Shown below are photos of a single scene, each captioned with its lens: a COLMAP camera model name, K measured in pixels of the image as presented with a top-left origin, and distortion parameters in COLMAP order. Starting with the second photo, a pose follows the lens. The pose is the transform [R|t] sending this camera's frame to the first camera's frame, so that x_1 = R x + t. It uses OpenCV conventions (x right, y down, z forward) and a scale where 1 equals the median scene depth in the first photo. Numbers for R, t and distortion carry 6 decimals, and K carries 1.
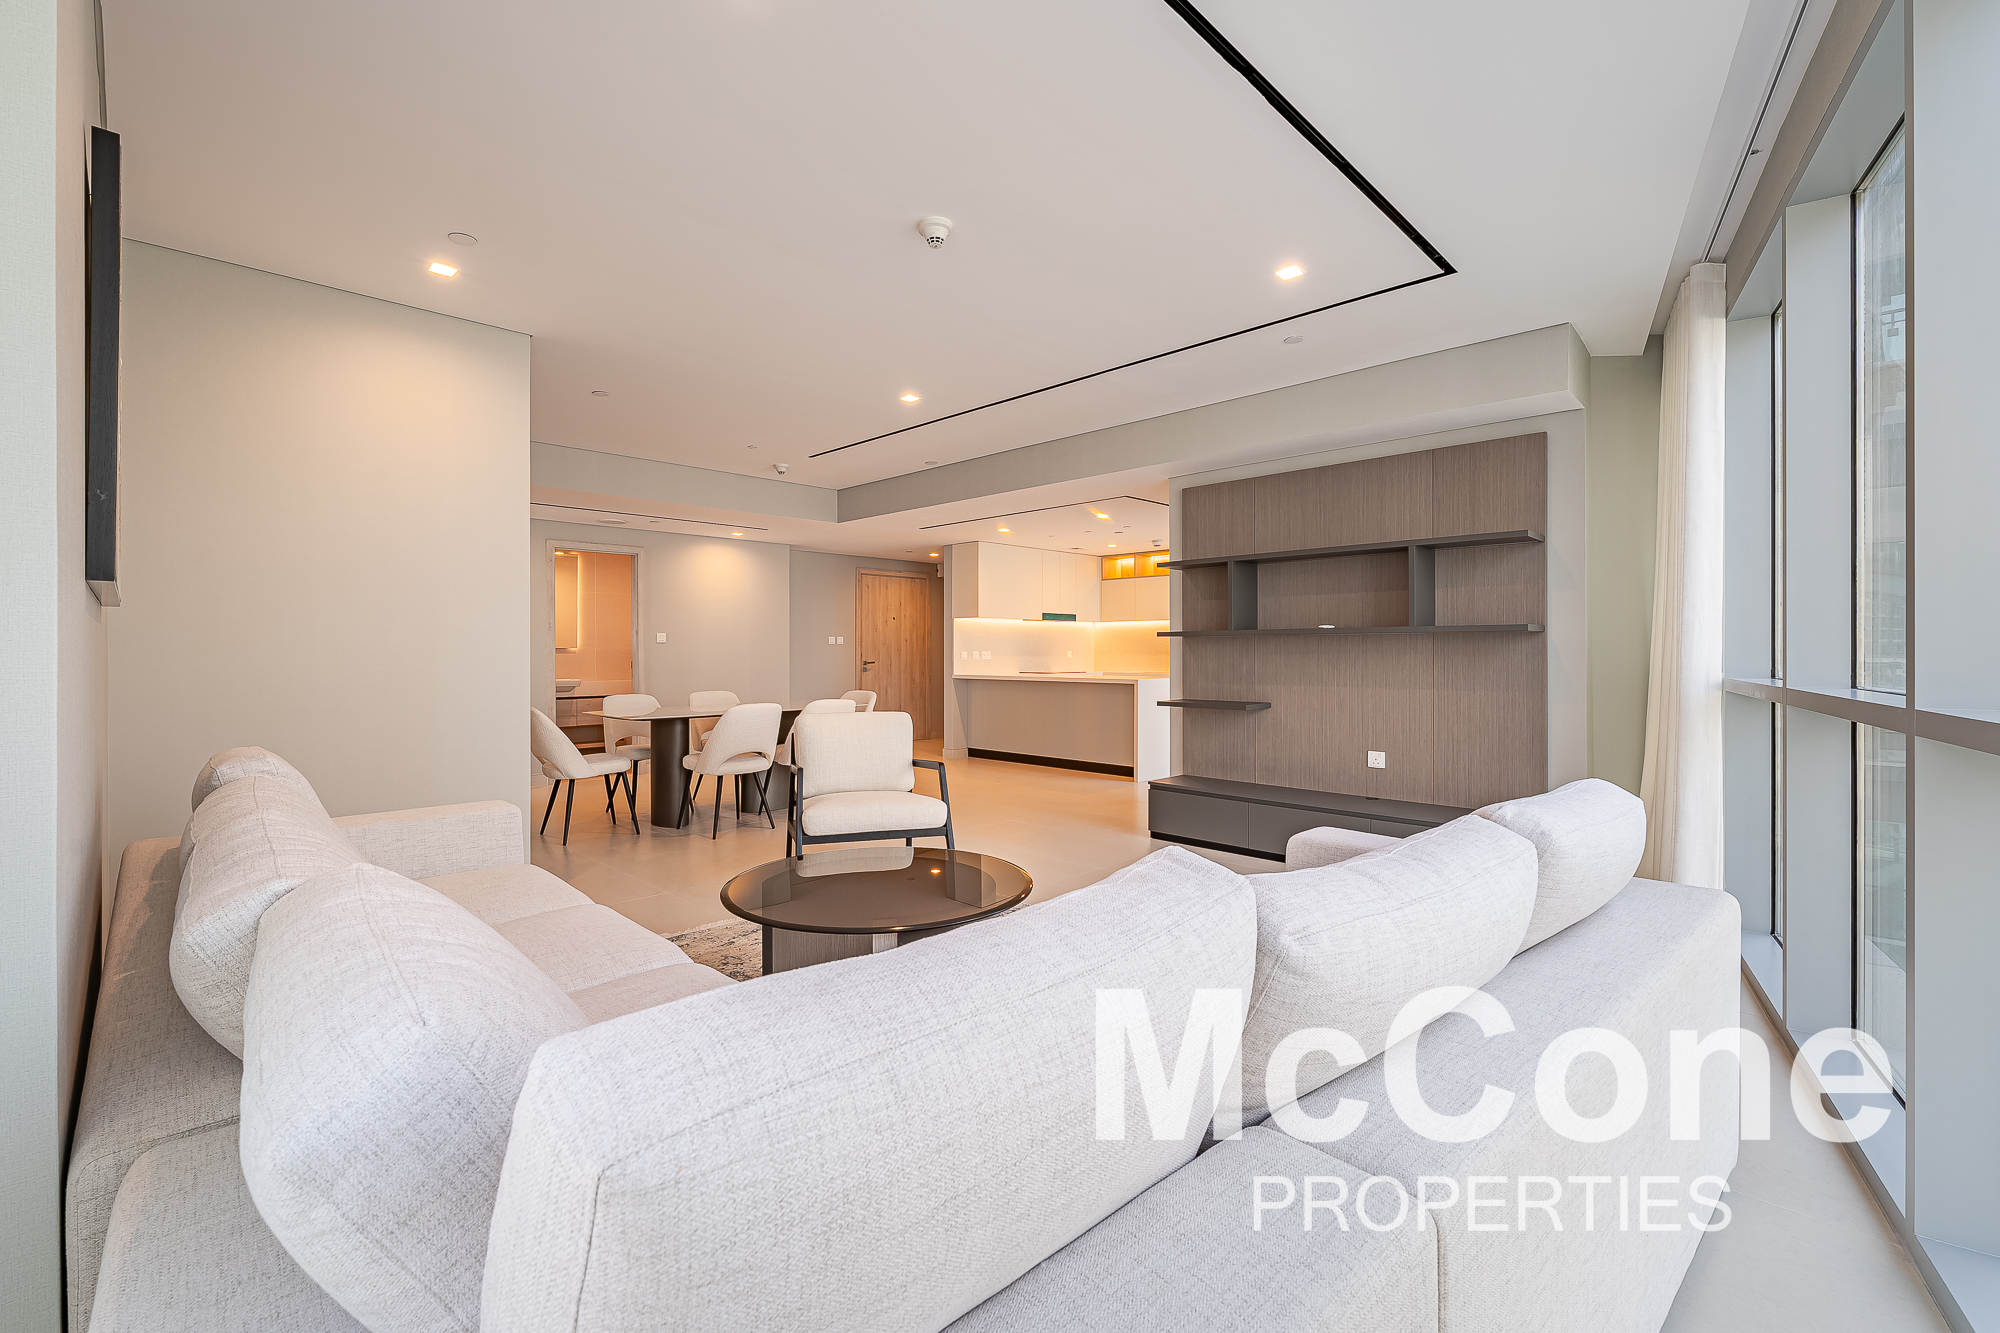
lens RADIAL K [[865.8, 0, 990.6], [0, 865.8, 657.4], [0, 0, 1]] dist [-0.000224, 0.000000]
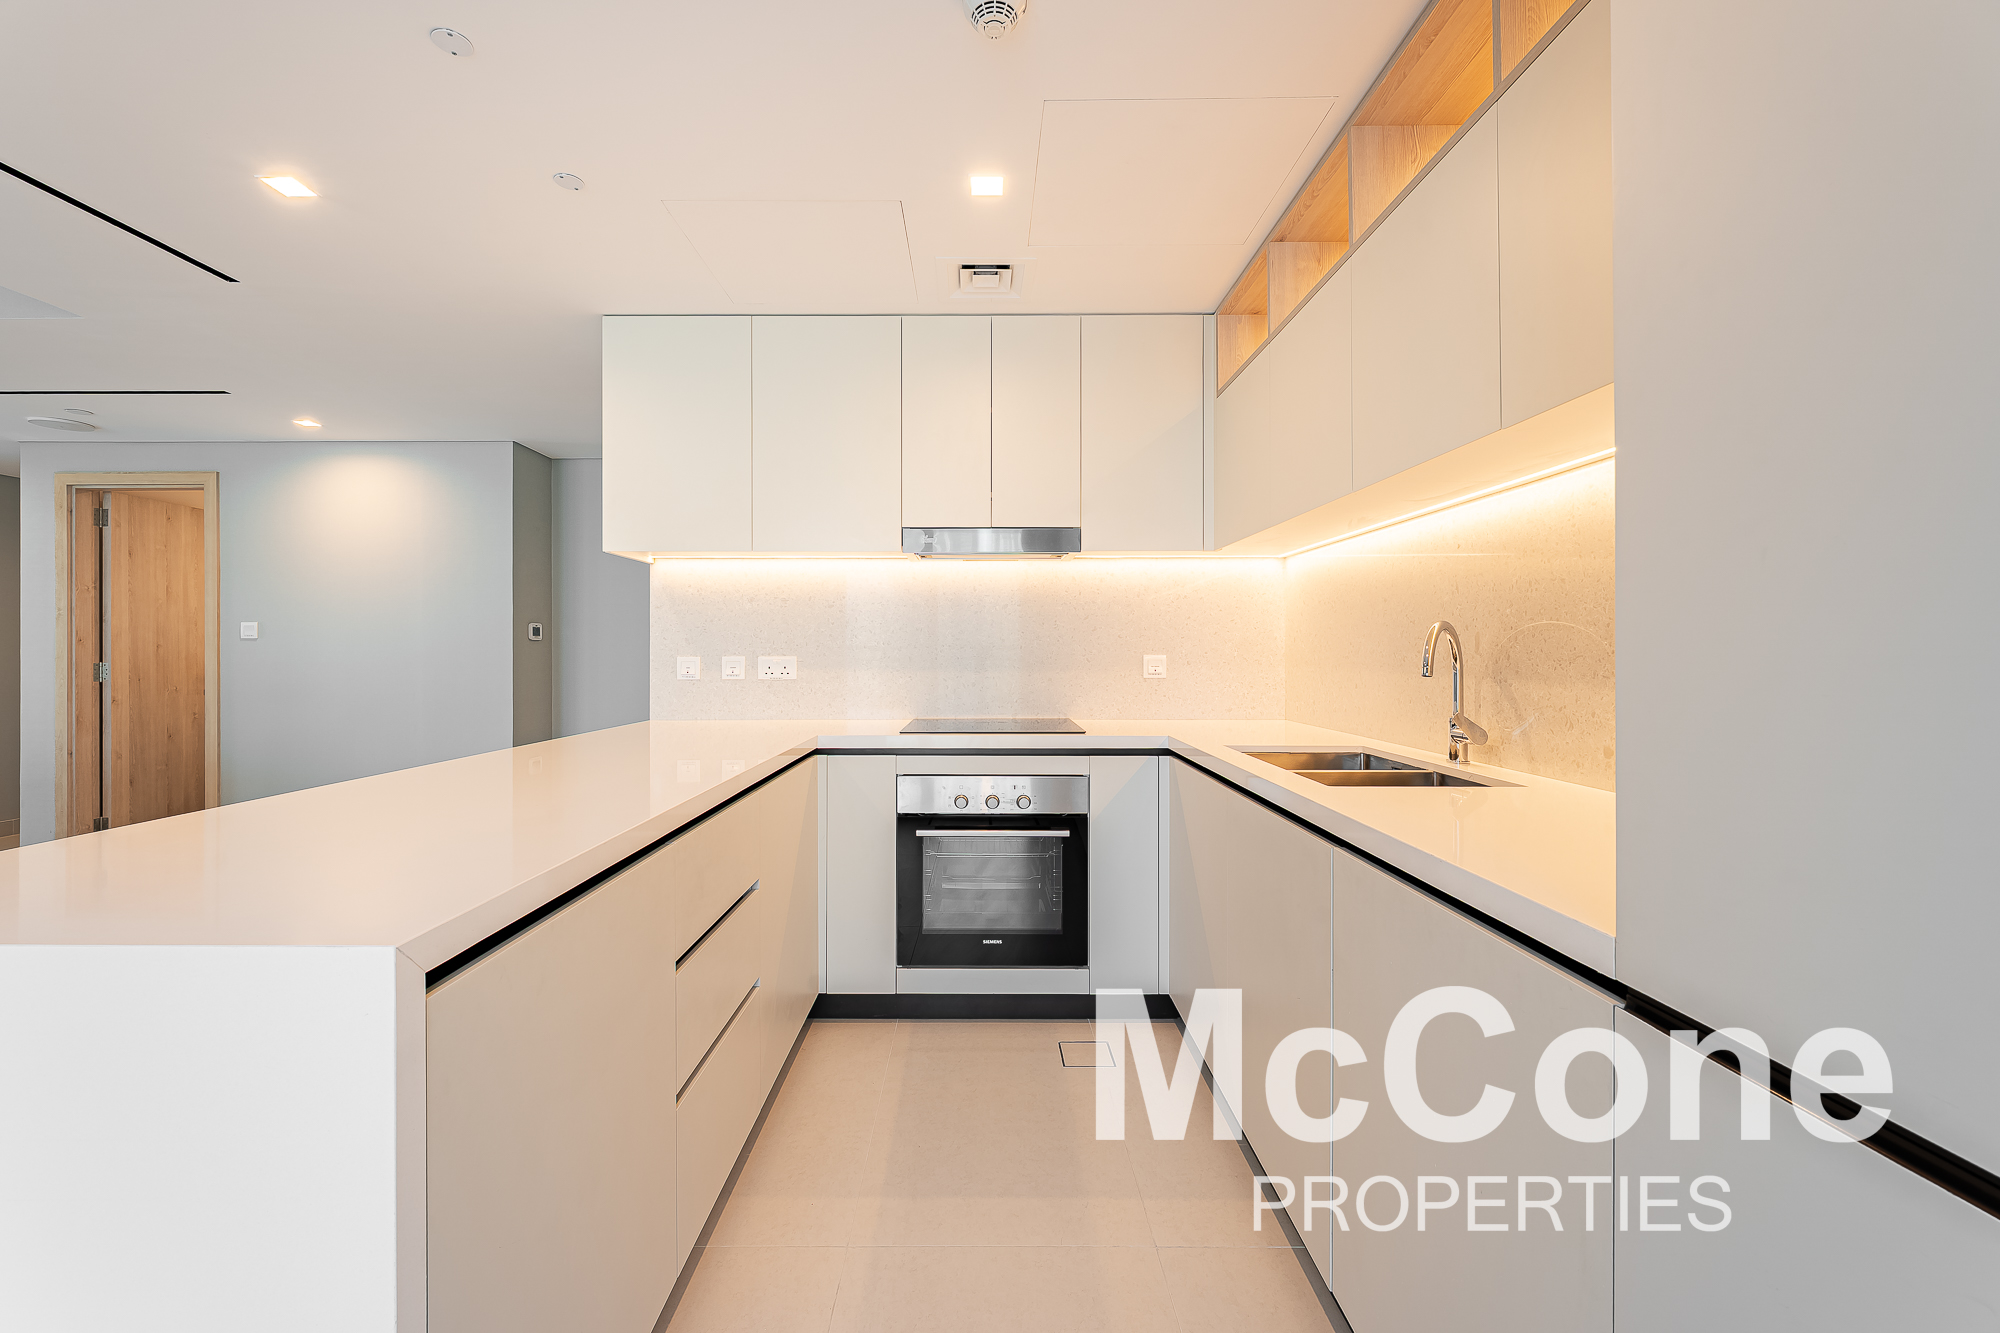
lens RADIAL K [[817.9, 0, 996.4], [0, 817.9, 653.7], [0, 0, 1]] dist [0.002065, -0.000670]
pose [[0.694422, 0.002107, -0.719565, 0.276496], [-0.003743, 0.999993, -0.000684, -0.007563], [0.719558, 0.003168, 0.694425, 0.789844]]
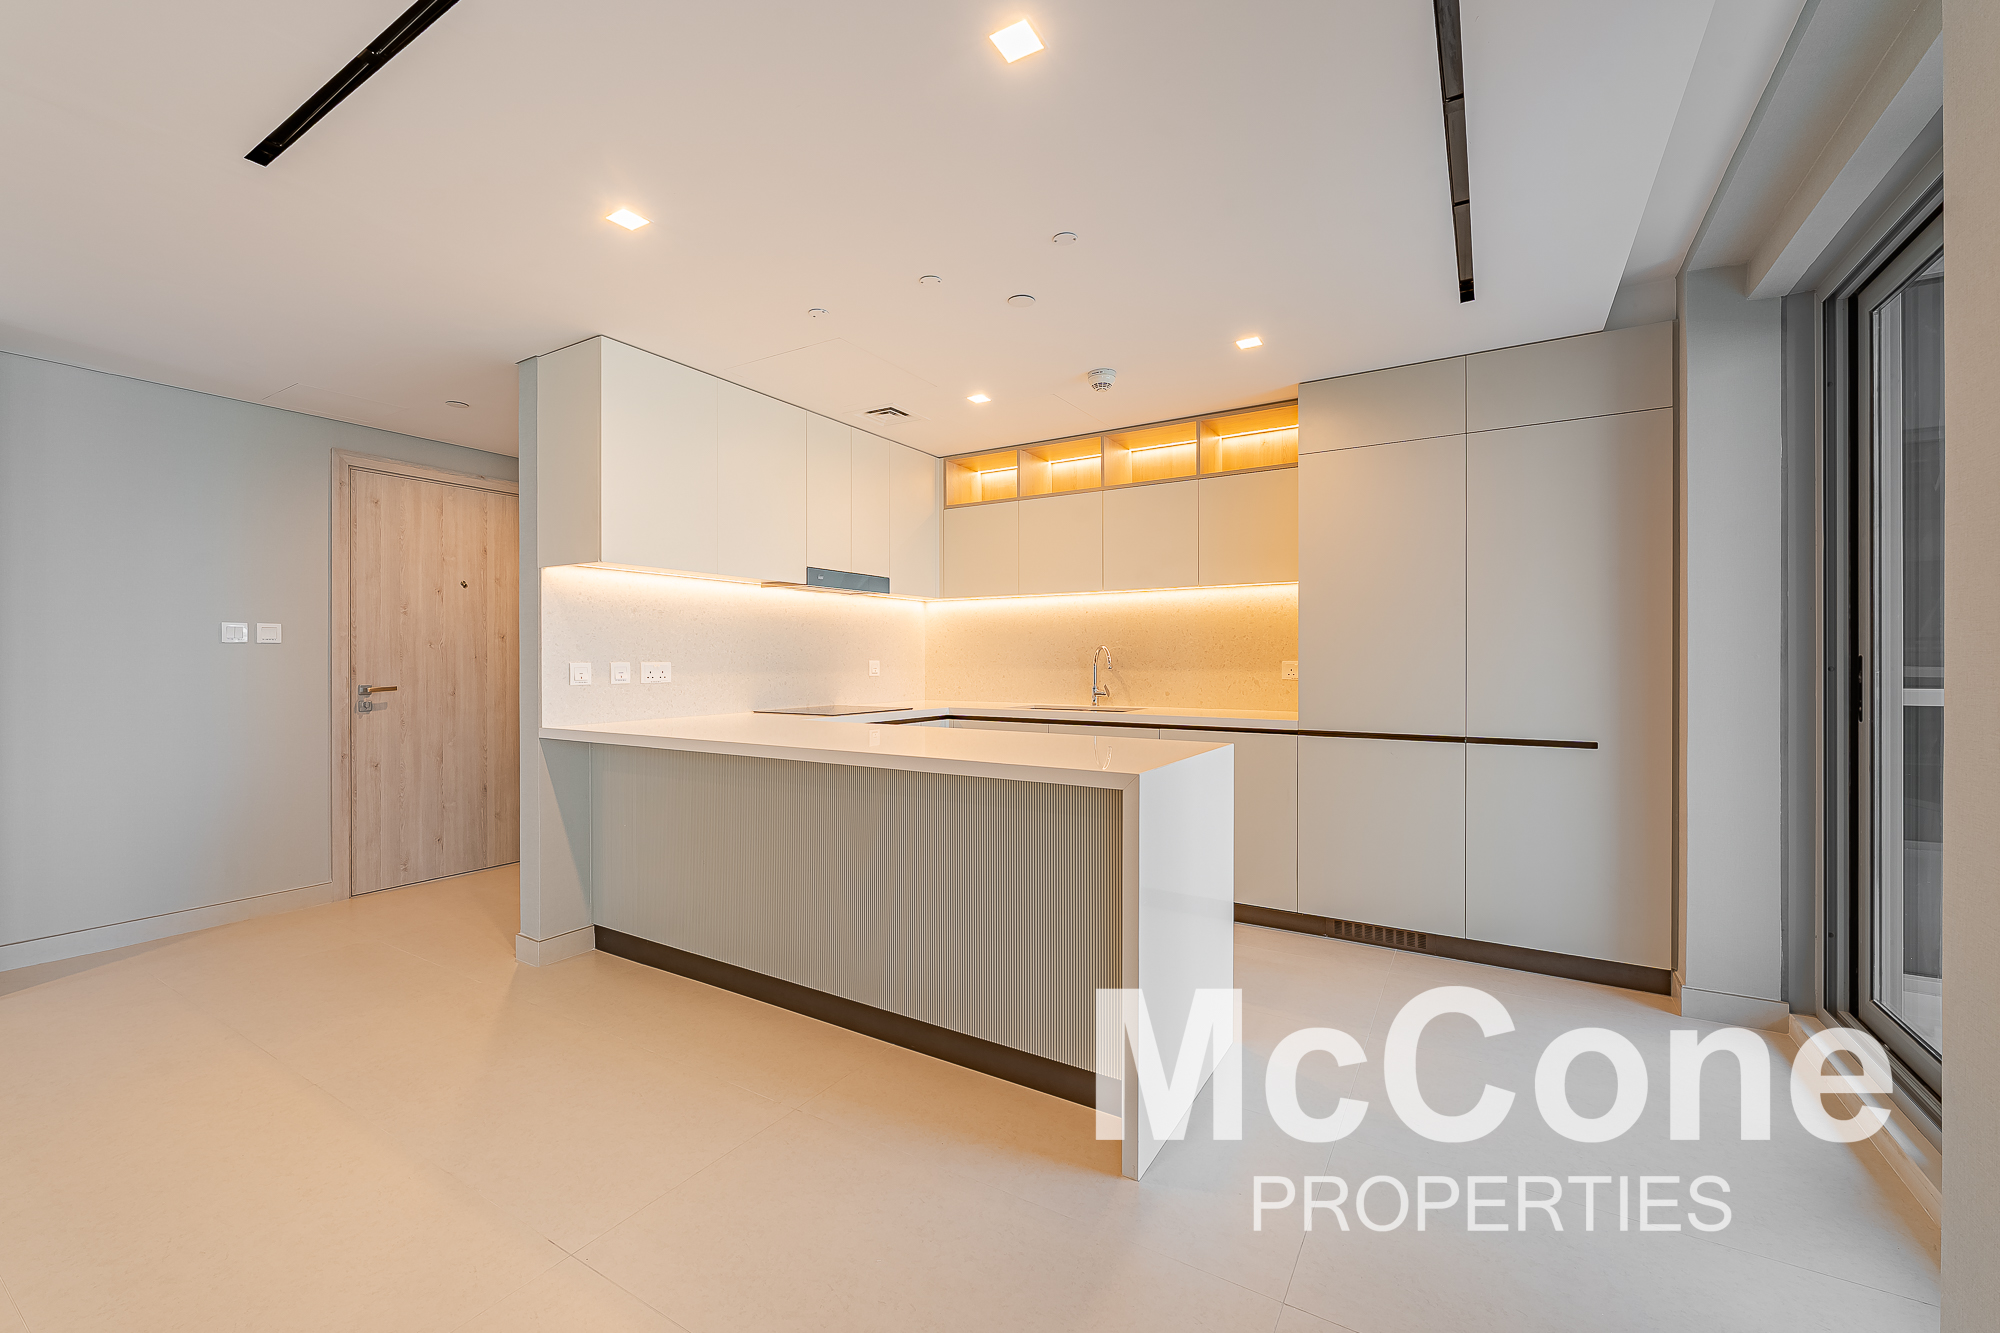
lens RADIAL K [[817.9, 0, 997.9], [0, 817.9, 663.5], [0, 0, 1]] dist [0.002065, -0.000670]
pose [[0.973813, -0.001407, 0.227346, 0.057355], [0.001765, 0.999997, -0.001375, -0.005135], [-0.227343, 0.001740, 0.973813, 0.575885]]
